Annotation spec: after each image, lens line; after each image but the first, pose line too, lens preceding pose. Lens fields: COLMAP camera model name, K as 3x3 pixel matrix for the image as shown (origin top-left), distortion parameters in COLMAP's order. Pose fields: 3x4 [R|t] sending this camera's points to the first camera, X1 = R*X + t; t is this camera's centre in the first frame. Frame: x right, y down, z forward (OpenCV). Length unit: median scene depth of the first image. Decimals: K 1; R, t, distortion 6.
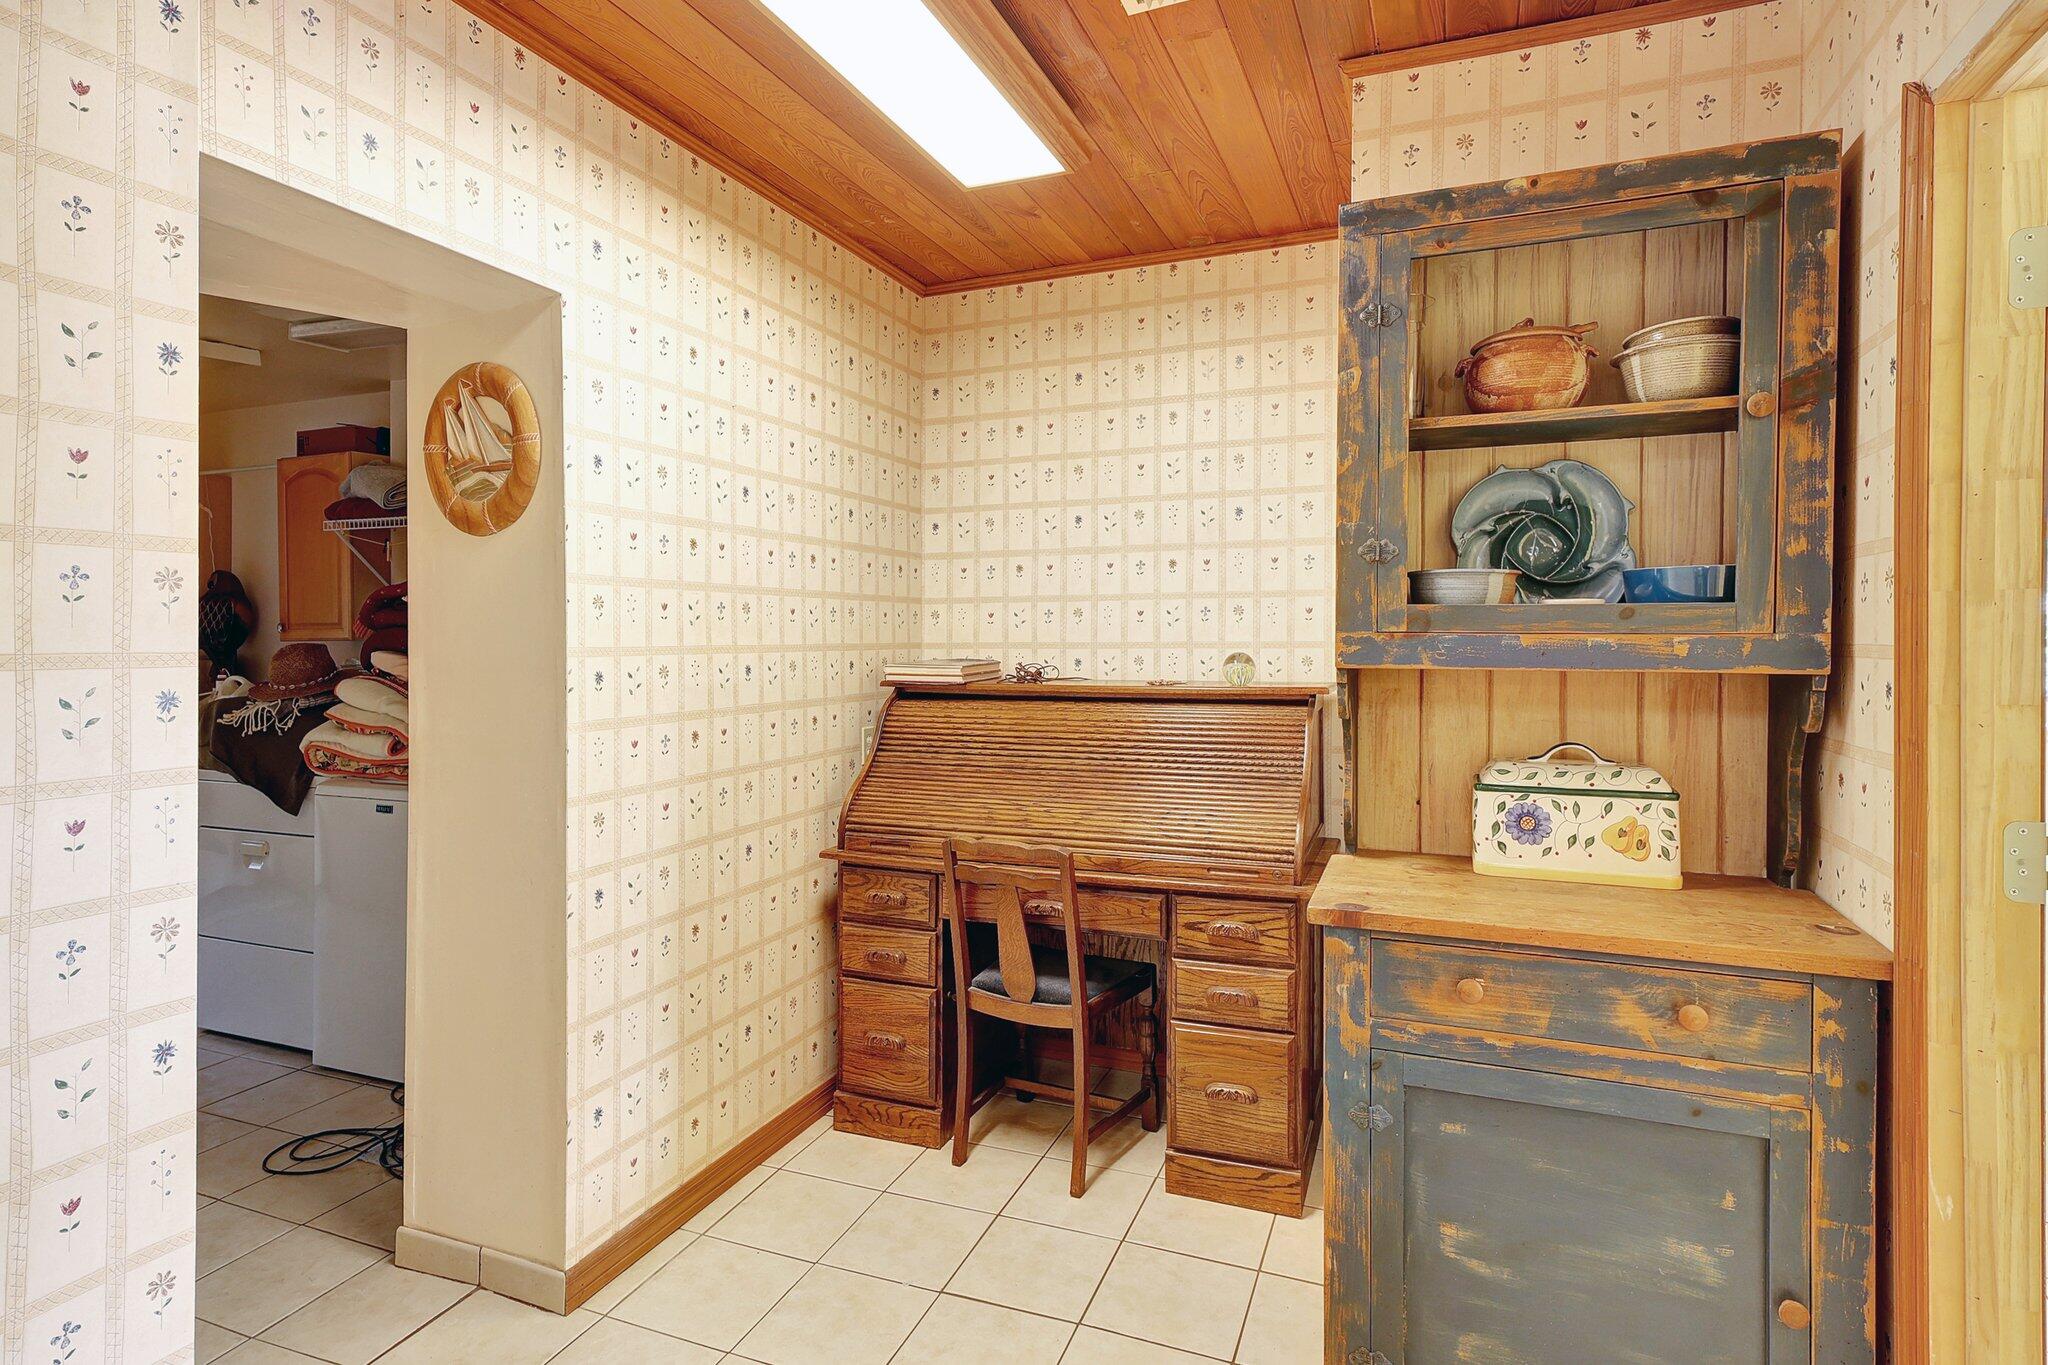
lens RADIAL K [[1057.3, 0, 1061.8], [0, 1057.3, 657.2], [0, 0, 1]] dist [0.005594, 0.000402]
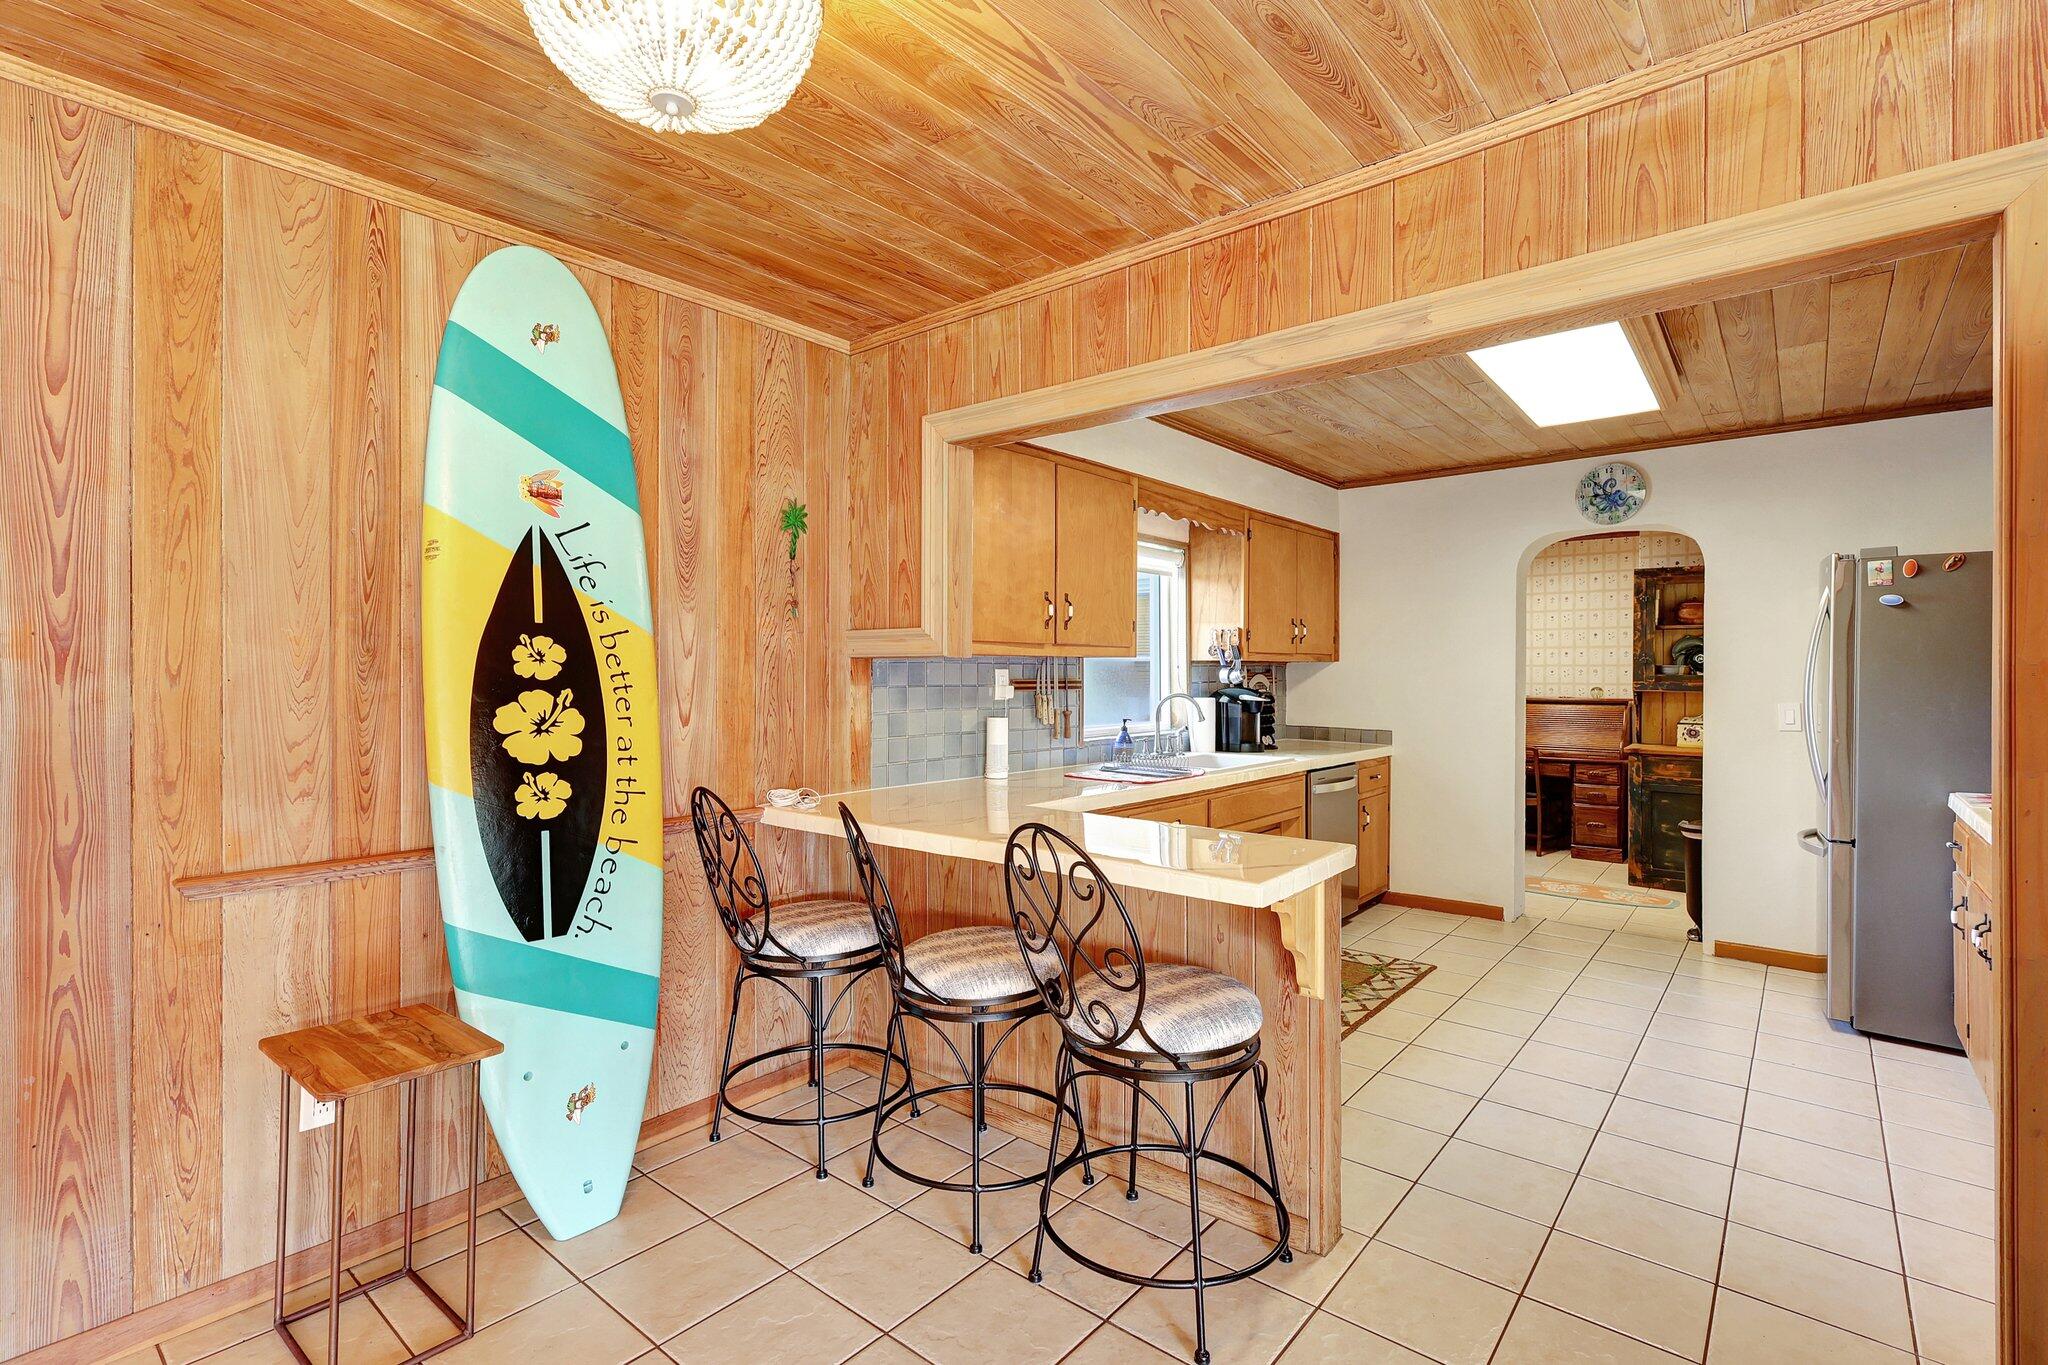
lens RADIAL K [[949.5, 0, 986.4], [0, 949.5, 669.9], [0, 0, 1]] dist [-0.002016, 0.000953]
pose [[0.932295, 0.003788, -0.361678, -0.686374], [-0.010925, 0.999784, -0.017690, 0.020727], [0.361533, 0.020444, 0.932135, -3.074697]]
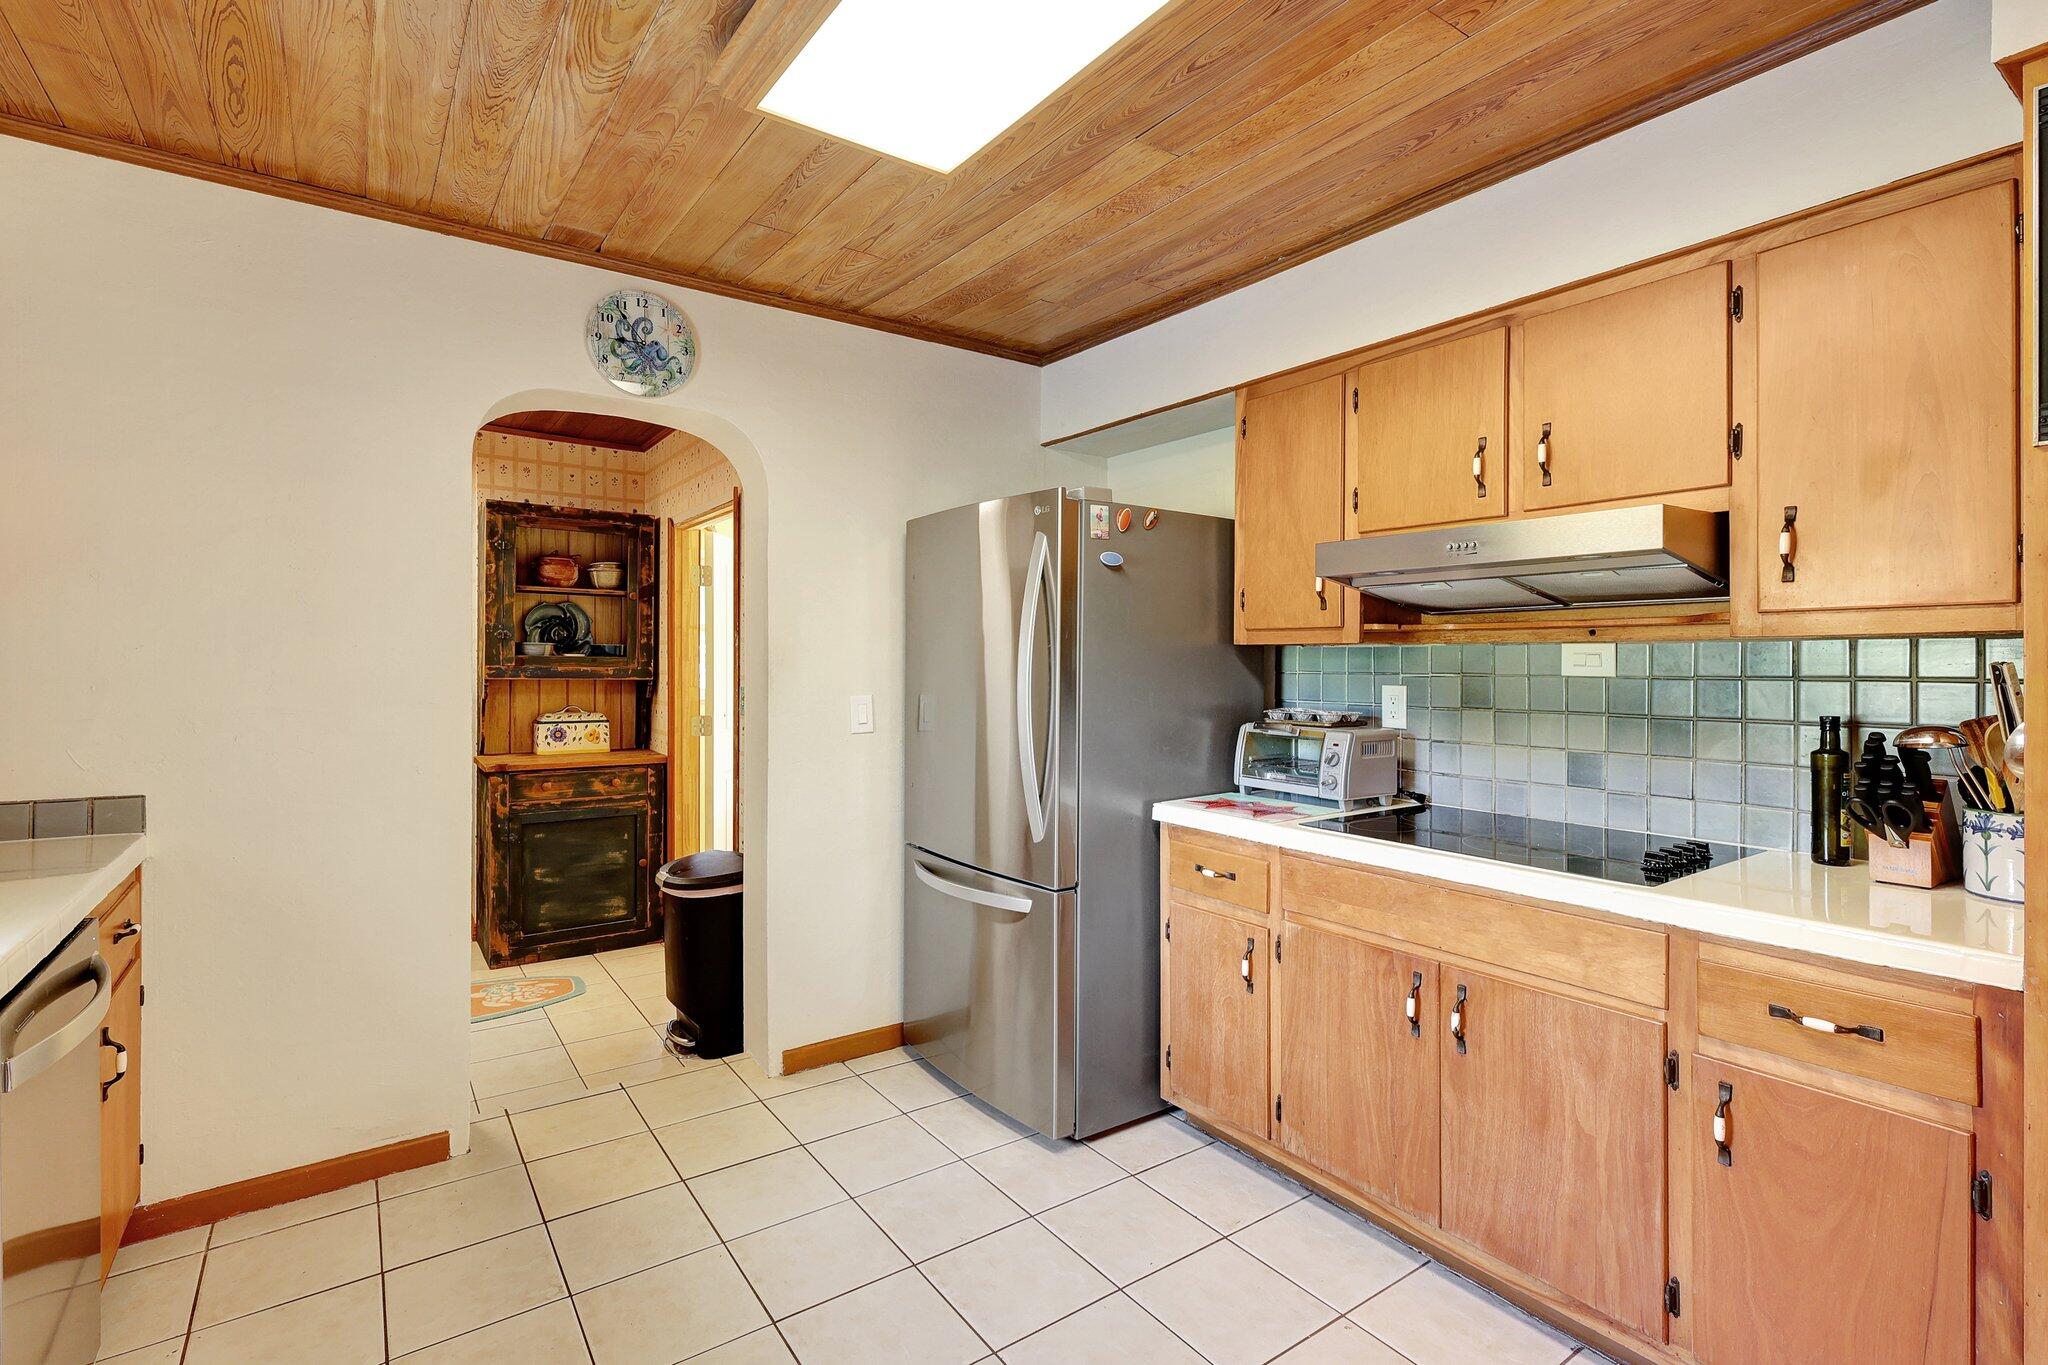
lens RADIAL K [[949.5, 0, 1037.9], [0, 949.5, 668.8], [0, 0, 1]] dist [-0.002016, 0.000953]
pose [[0.546943, 0.001764, 0.837168, -0.955300], [0.005055, 0.999973, -0.005410, 0.004435], [-0.837154, 0.007190, 0.546920, -1.415060]]
